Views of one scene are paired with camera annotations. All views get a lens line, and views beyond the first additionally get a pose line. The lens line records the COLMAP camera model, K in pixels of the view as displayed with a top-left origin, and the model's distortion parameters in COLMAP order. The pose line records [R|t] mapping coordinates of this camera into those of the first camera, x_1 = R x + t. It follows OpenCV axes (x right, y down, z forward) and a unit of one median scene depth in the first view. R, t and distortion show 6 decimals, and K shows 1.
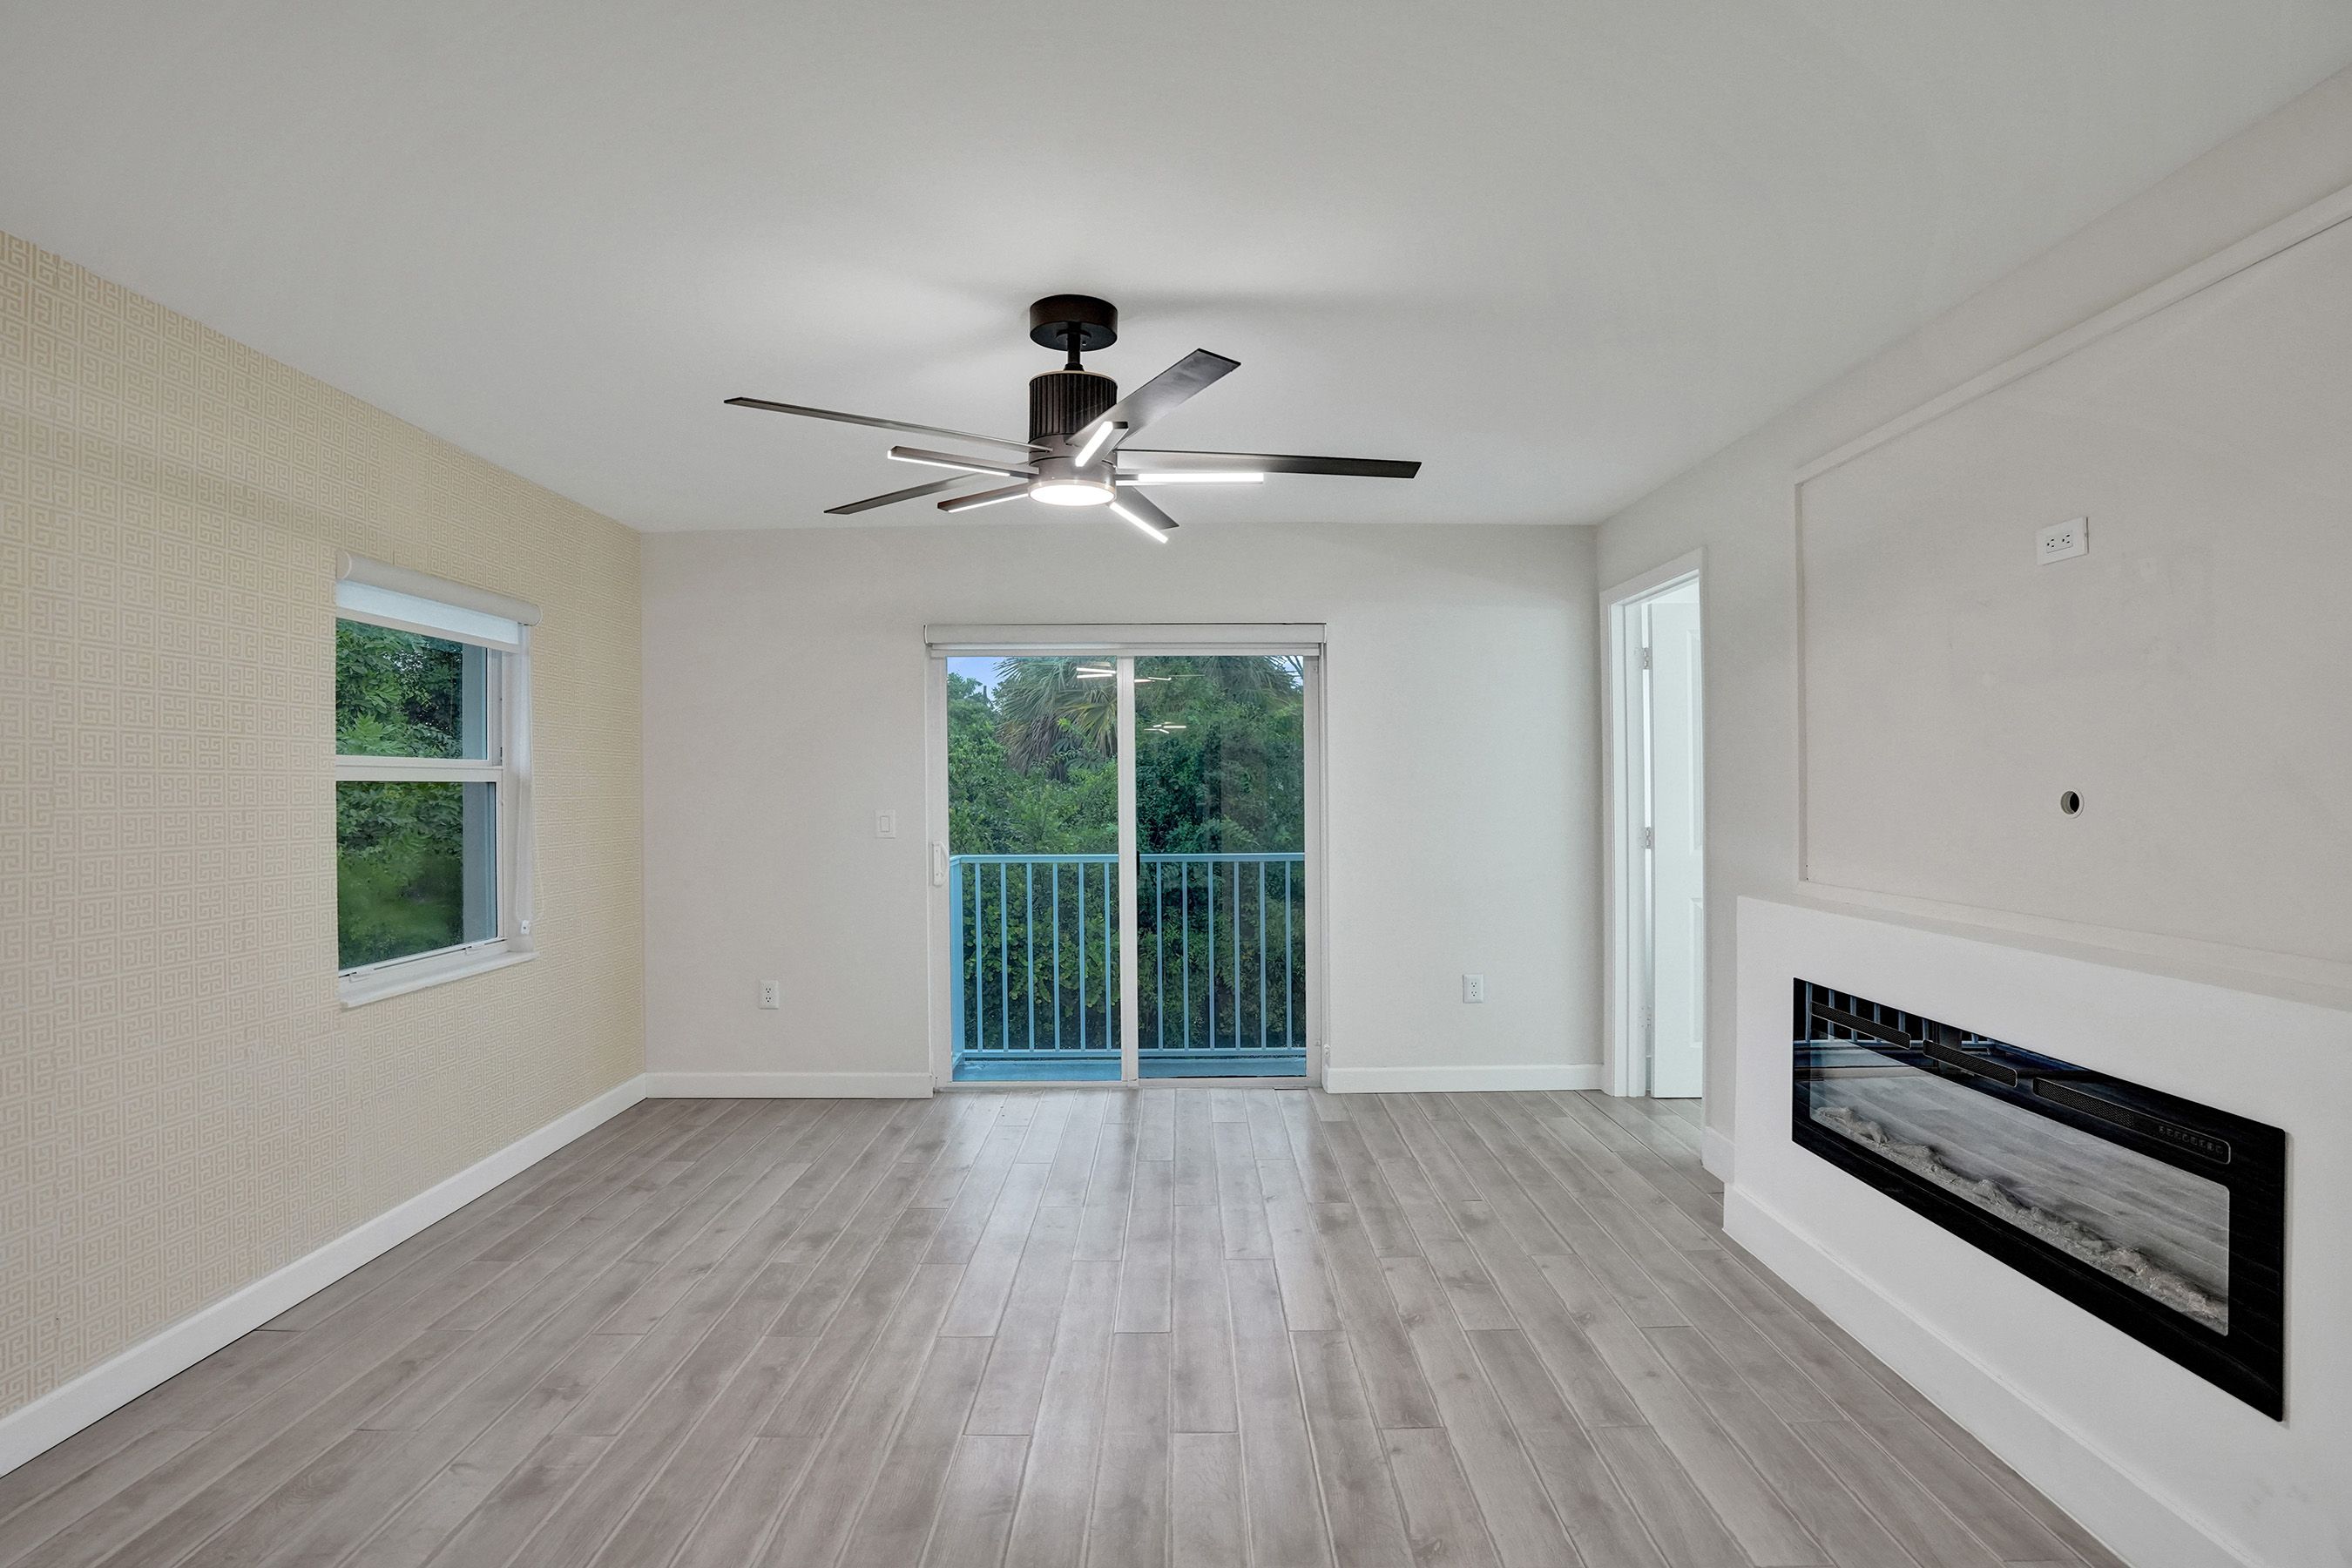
lens RADIAL K [[1253.5, 0, 1180.5], [0, 1253.5, 787.7], [0, 0, 1]] dist [-0.002909, 0.000183]
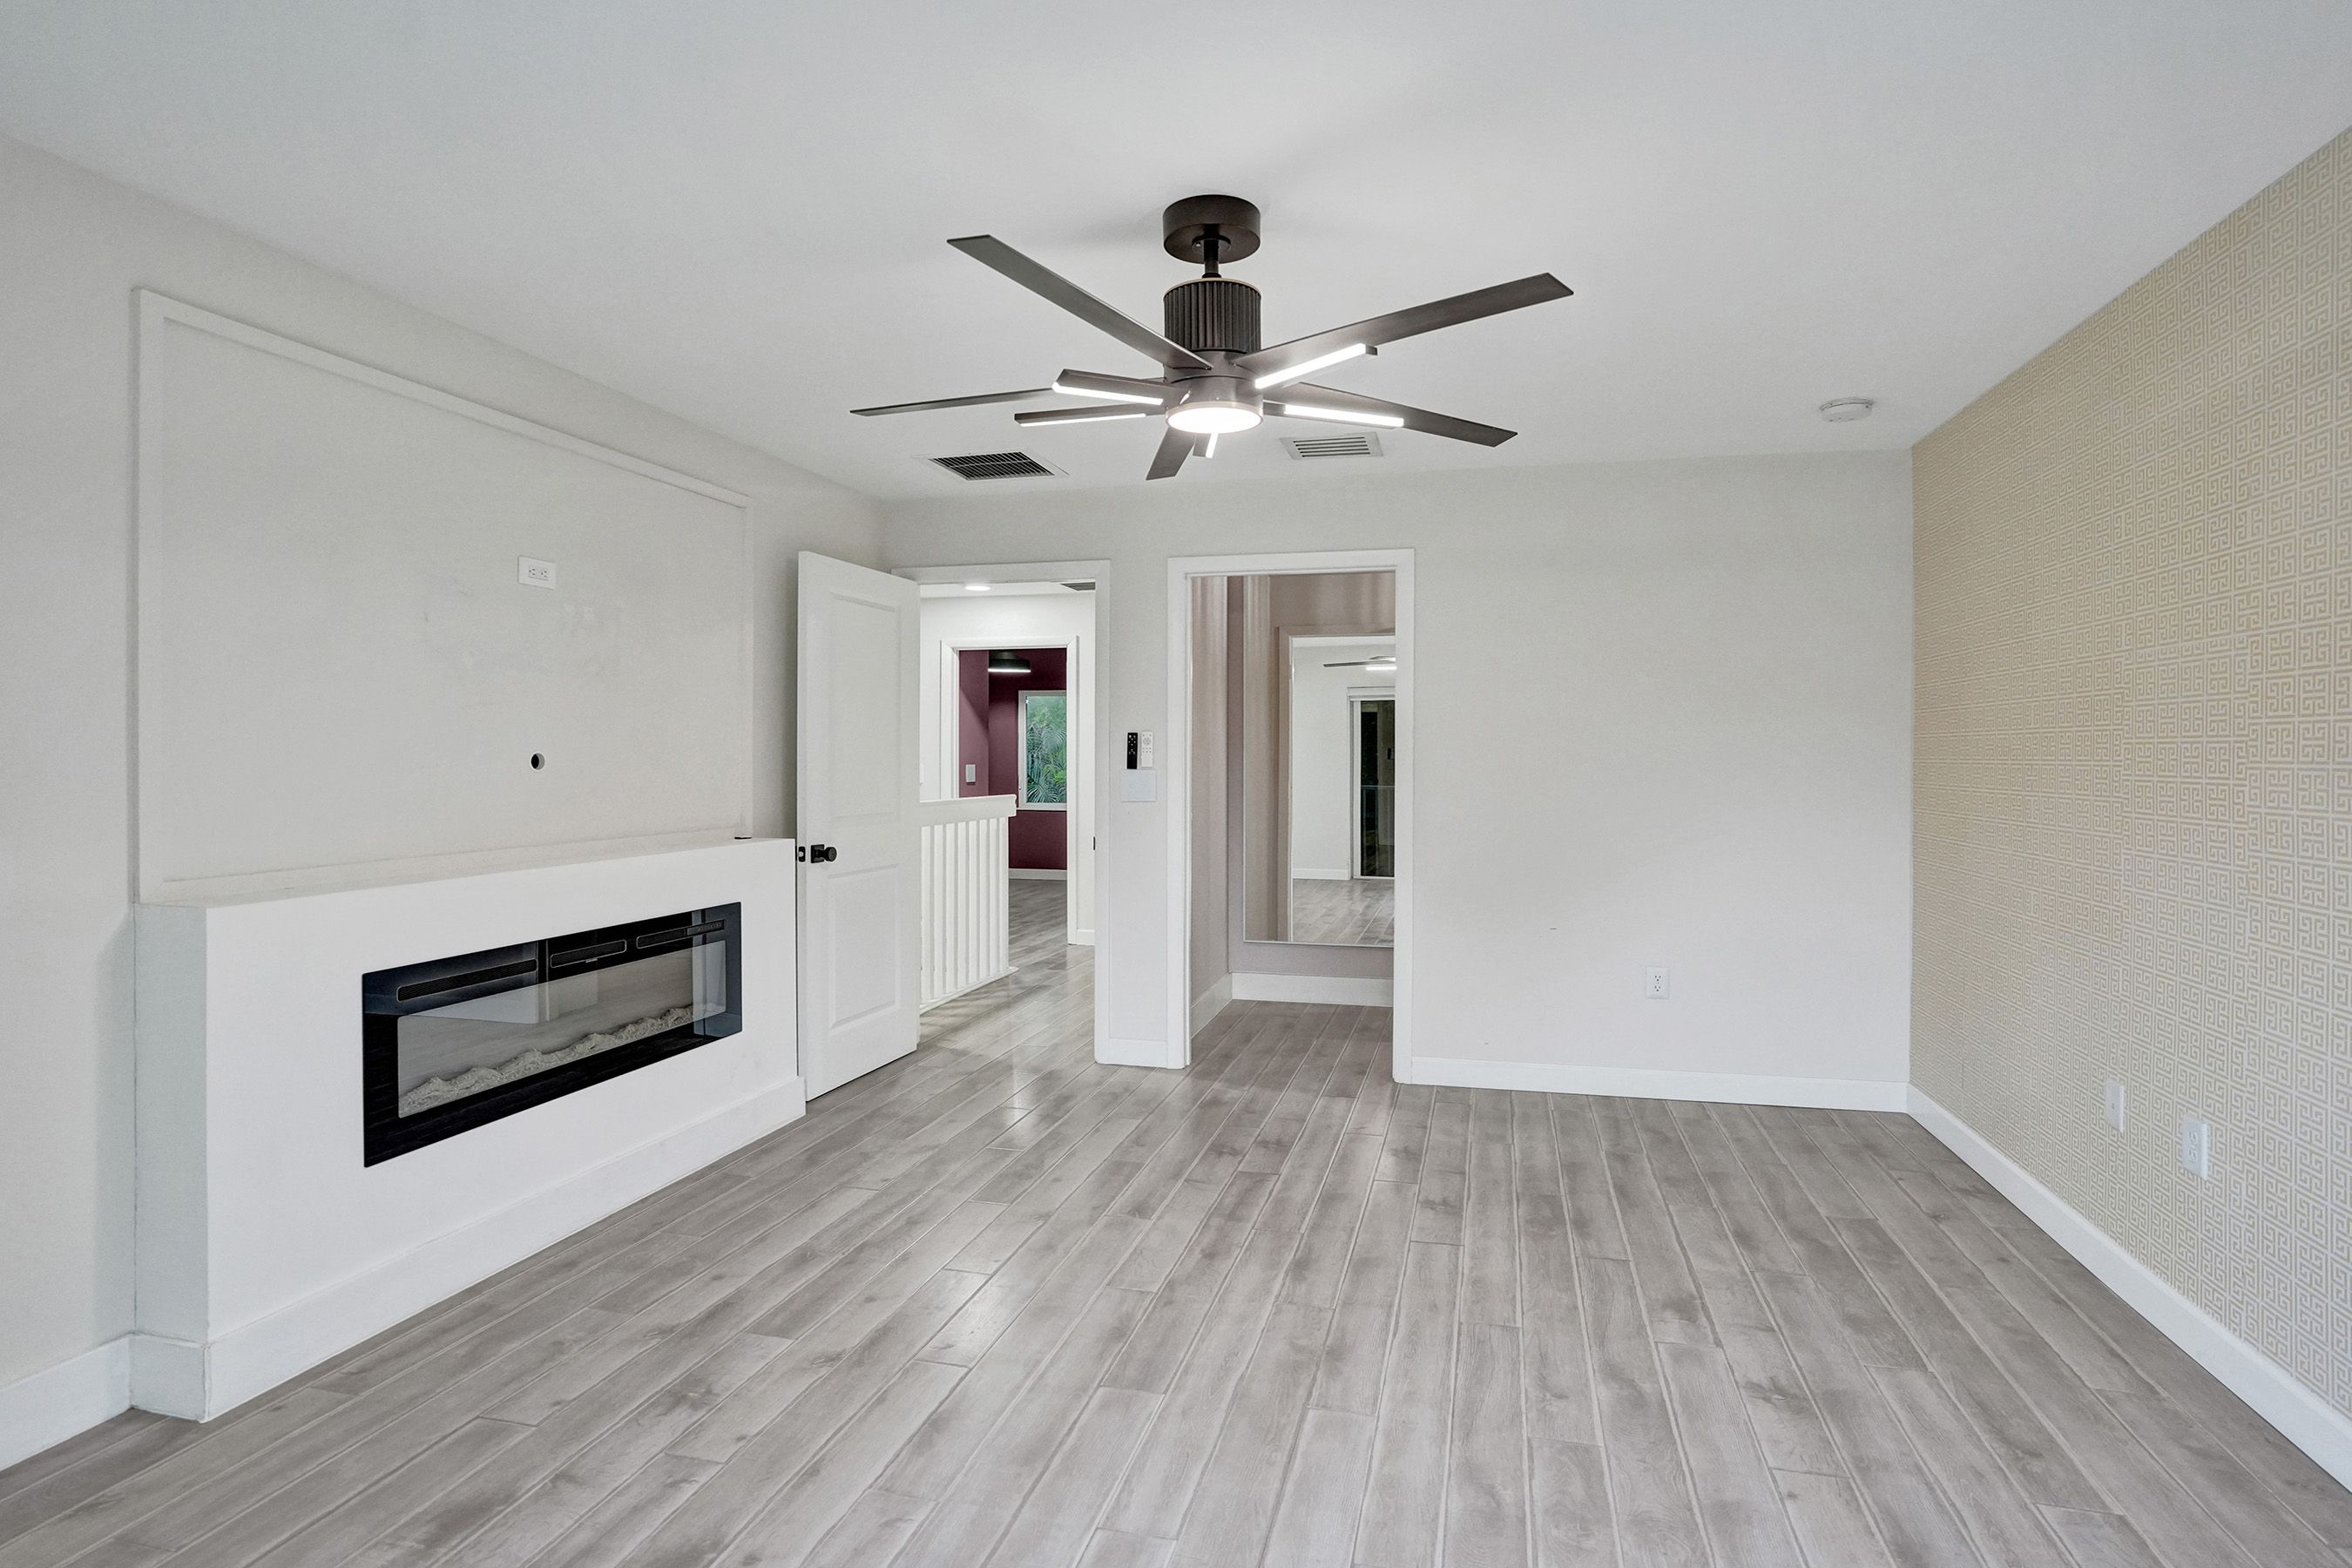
lens RADIAL K [[1253.5, 0, 1180.5], [0, 1253.5, 787.7], [0, 0, 1]] dist [-0.002909, 0.000183]
pose [[-0.970127, 0.000001, 0.242596, -0.269812], [0.005563, 0.999737, 0.022241, 0.011375], [-0.242533, 0.022926, -0.969872, 1.825295]]
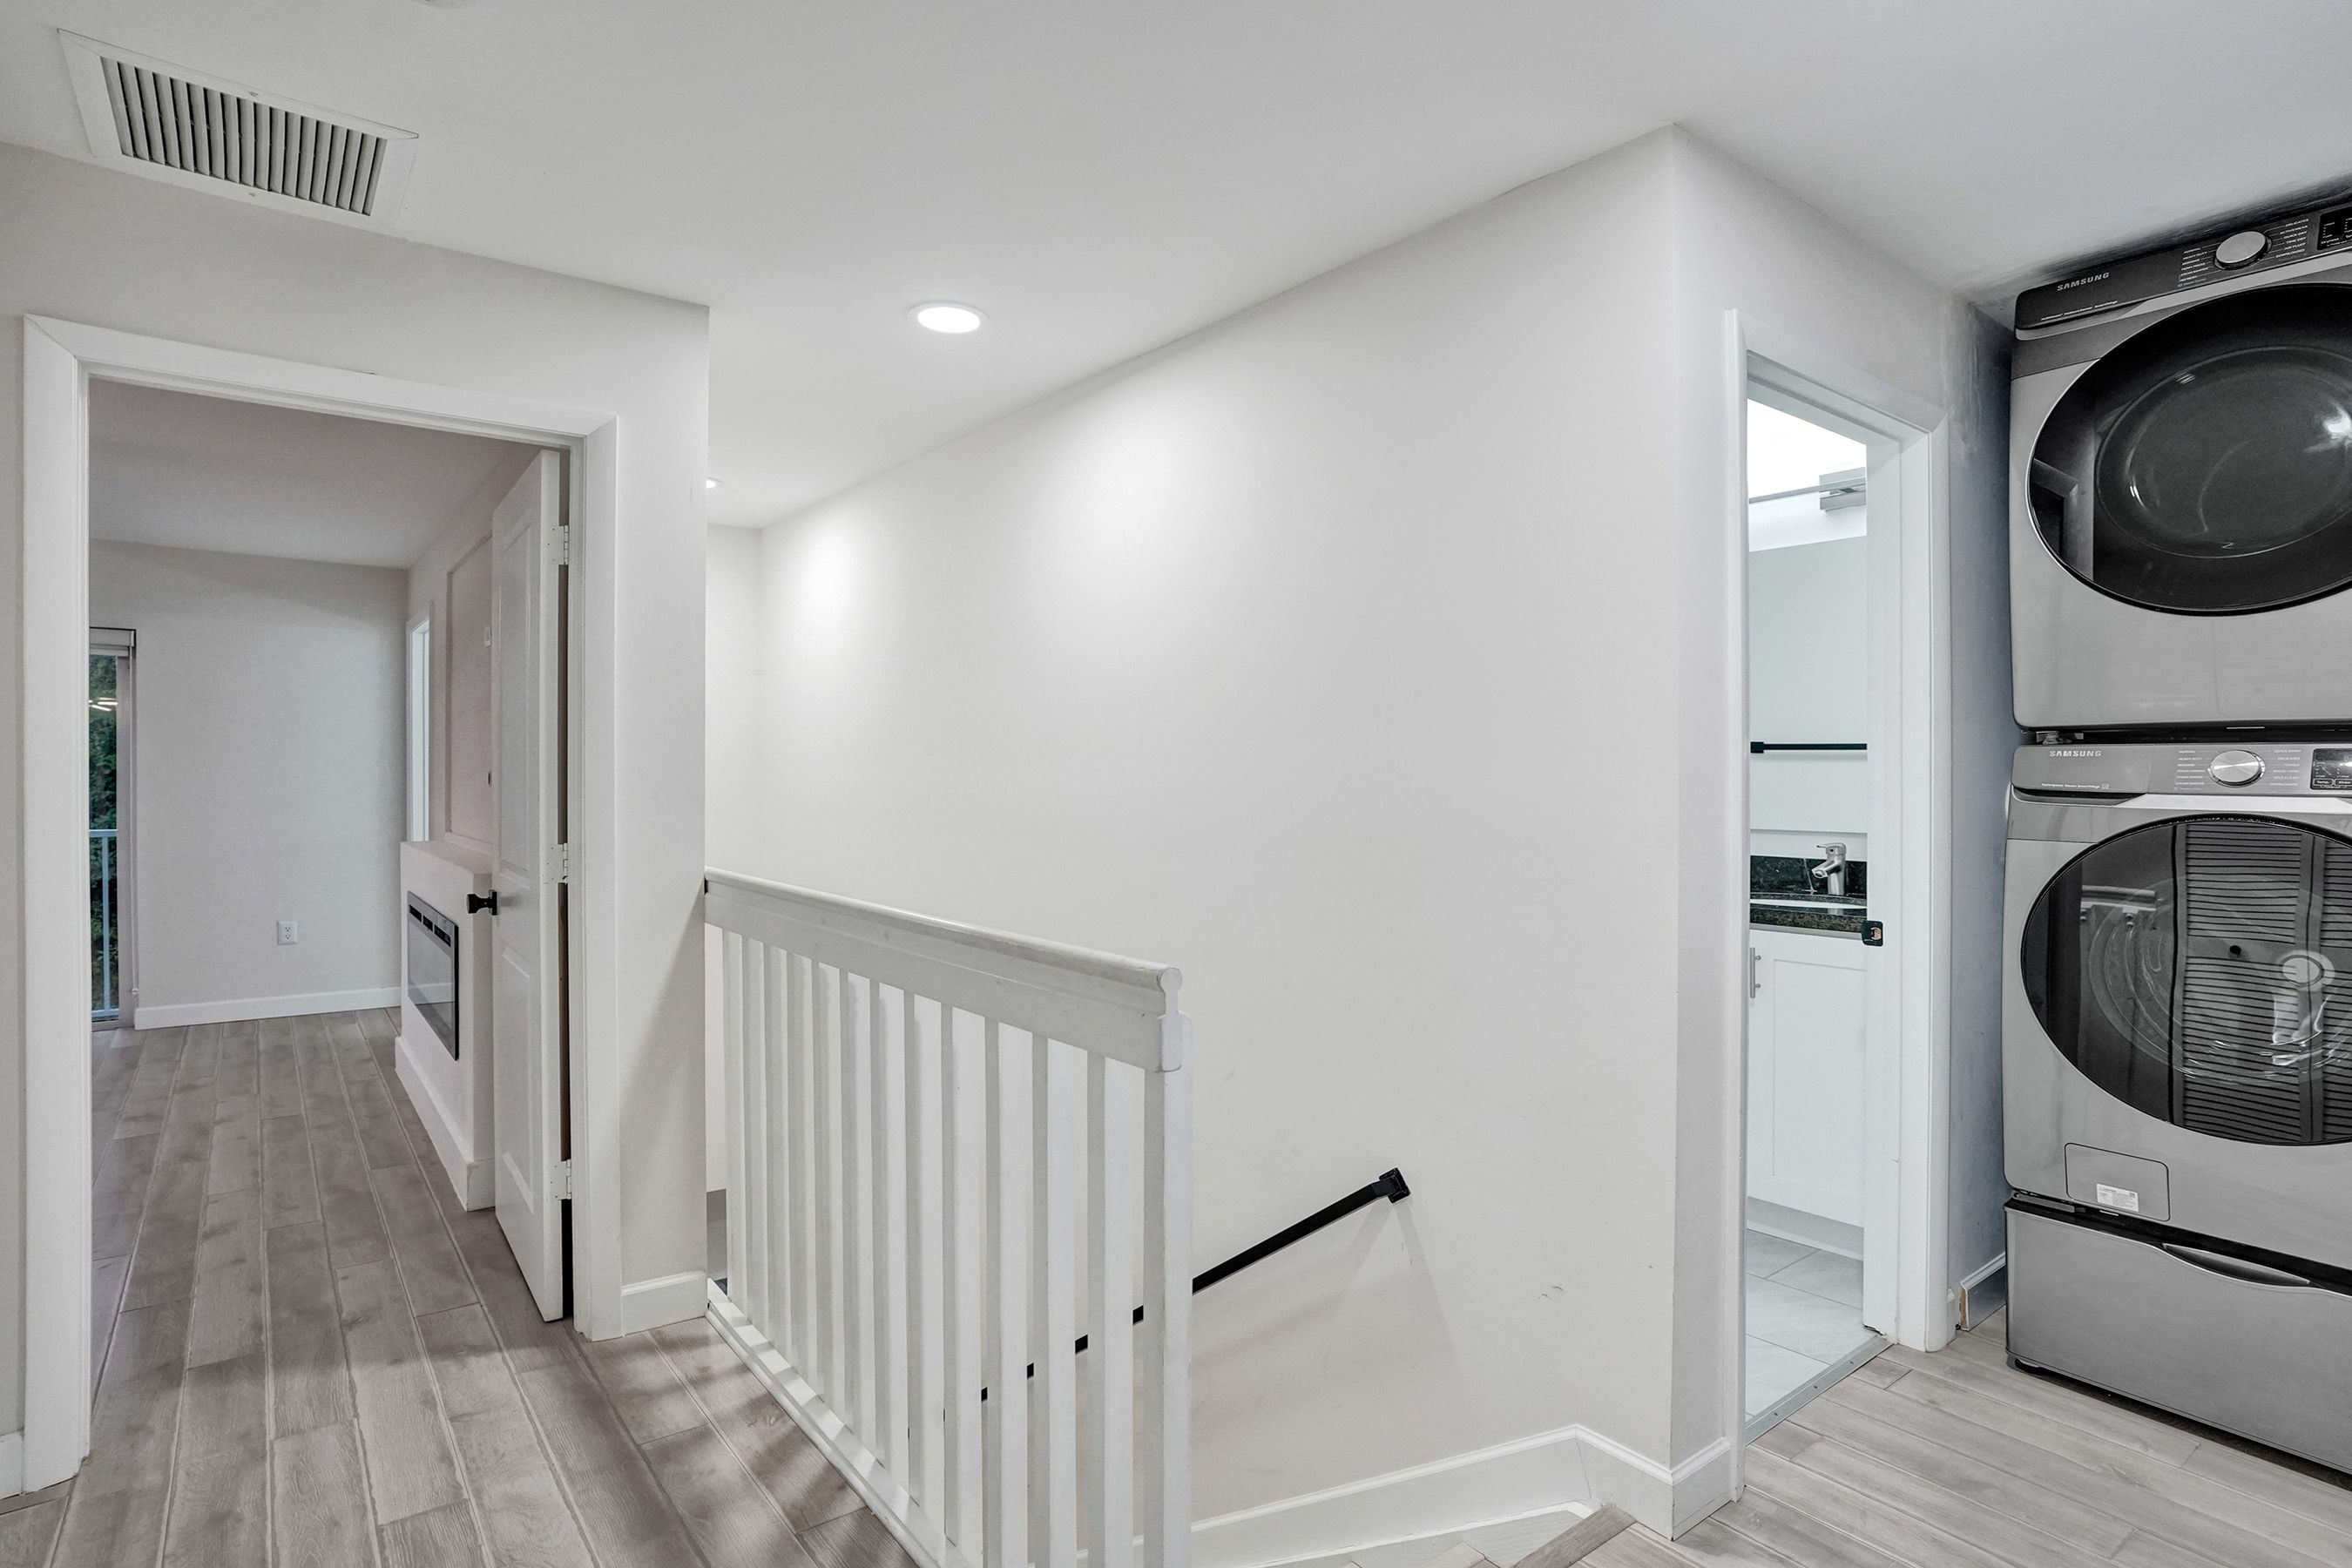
lens RADIAL K [[1218.3, 0, 1178.1], [0, 1218.3, 778.5], [0, 0, 1]] dist [-0.004670, -0.000447]
pose [[0.794504, 0.020579, 0.606910, 0.350428], [-0.015852, 0.999788, -0.013148, 0.014971], [-0.607052, 0.000826, 0.794661, -0.870999]]
